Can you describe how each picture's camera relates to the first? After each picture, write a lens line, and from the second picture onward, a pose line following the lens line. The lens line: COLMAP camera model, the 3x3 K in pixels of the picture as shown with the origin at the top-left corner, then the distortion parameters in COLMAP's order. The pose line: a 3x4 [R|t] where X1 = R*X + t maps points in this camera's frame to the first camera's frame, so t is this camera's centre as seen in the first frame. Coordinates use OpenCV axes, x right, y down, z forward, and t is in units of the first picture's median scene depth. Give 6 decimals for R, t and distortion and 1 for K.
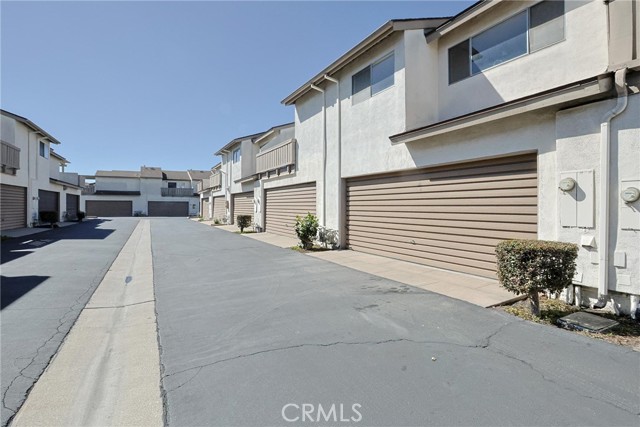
lens RADIAL K [[316.5, 0, 319.2], [0, 316.5, 211.0], [0, 0, 1]] dist [-0.044277, 0.012270]
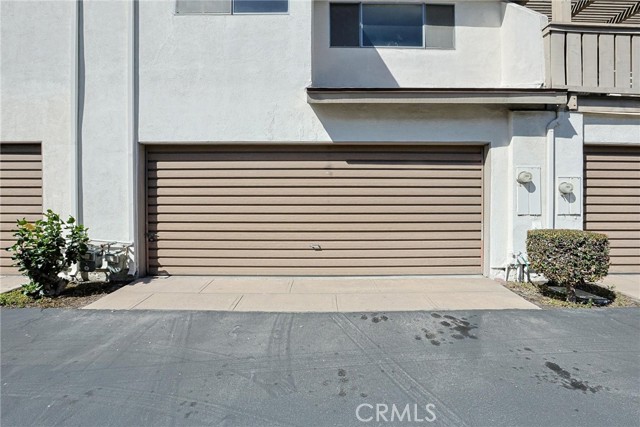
lens RADIAL K [[316.5, 0, 322.8], [0, 316.5, 201.8], [0, 0, 1]] dist [-0.044277, 0.012270]
pose [[0.476330, -0.011457, 0.879192, -0.347423], [0.011889, 0.999908, 0.006589, -0.008740], [-0.879186, 0.007315, 0.476422, 0.702919]]
